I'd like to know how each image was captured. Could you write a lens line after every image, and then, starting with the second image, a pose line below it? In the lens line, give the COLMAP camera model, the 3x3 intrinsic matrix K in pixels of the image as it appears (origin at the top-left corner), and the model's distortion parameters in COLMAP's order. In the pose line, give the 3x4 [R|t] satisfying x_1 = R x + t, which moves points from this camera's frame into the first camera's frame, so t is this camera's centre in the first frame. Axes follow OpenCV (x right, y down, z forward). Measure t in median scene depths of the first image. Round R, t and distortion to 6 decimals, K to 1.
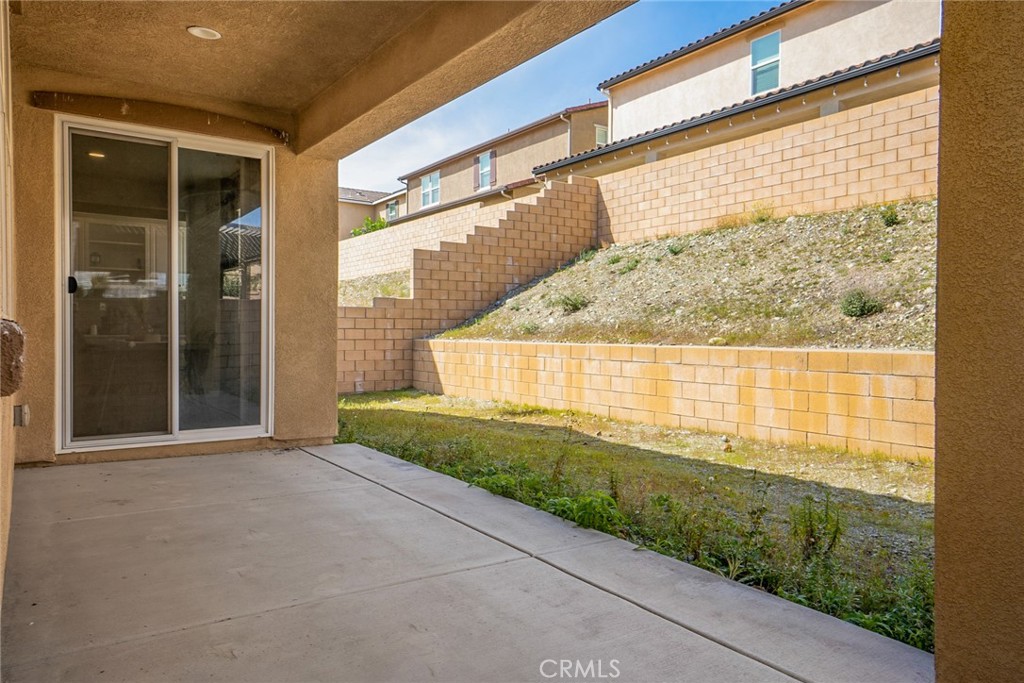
lens RADIAL K [[688.8, 0, 508.5], [0, 688.8, 340.1], [0, 0, 1]] dist [0.021438, -0.000830]
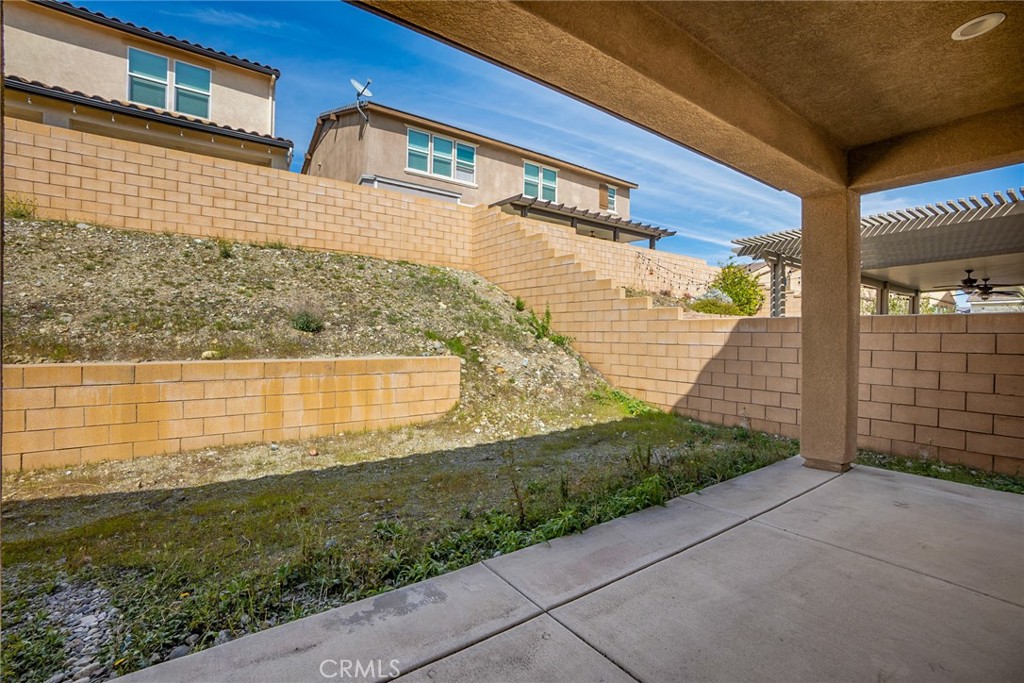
lens RADIAL K [[448.5, 0, 509.9], [0, 448.5, 328.8], [0, 0, 1]] dist [-0.027180, 0.001403]
pose [[-0.019537, 0.010458, 0.999754, -0.366098], [0.000220, 0.999945, -0.010456, -0.030736], [-0.999809, 0.000015, -0.019539, 0.629489]]
